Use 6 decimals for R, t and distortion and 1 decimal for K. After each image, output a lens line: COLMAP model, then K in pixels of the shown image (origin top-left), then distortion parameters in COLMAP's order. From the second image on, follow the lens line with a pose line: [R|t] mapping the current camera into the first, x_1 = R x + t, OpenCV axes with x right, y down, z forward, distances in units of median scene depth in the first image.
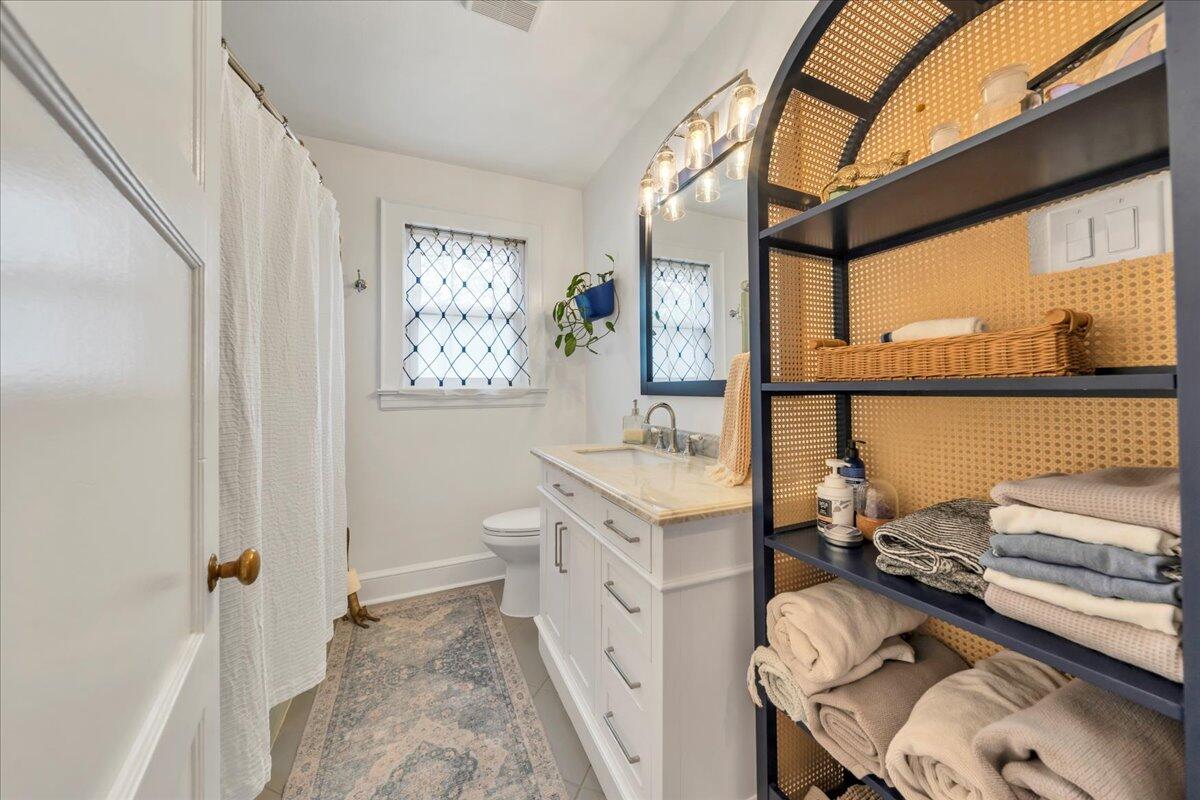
lens RADIAL K [[403.8, 0, 600.8], [0, 403.8, 387.2], [0, 0, 1]] dist [-0.002922, -0.000077]
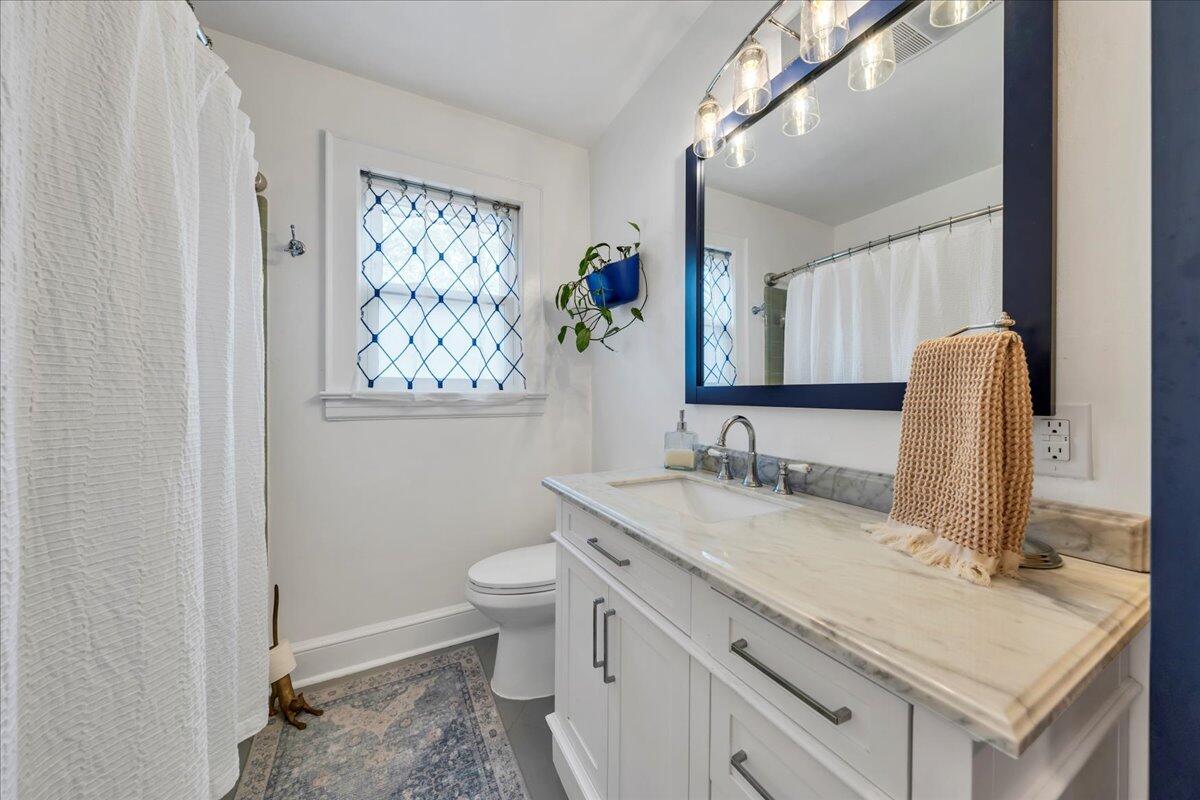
lens RADIAL K [[403.8, 0, 599.9], [0, 403.8, 403.7], [0, 0, 1]] dist [-0.002922, -0.000077]
pose [[0.997547, 0.010475, 0.069215, -0.096845], [-0.012173, 0.999634, 0.024158, 0.002343], [-0.068937, -0.024941, 0.997309, 0.230741]]
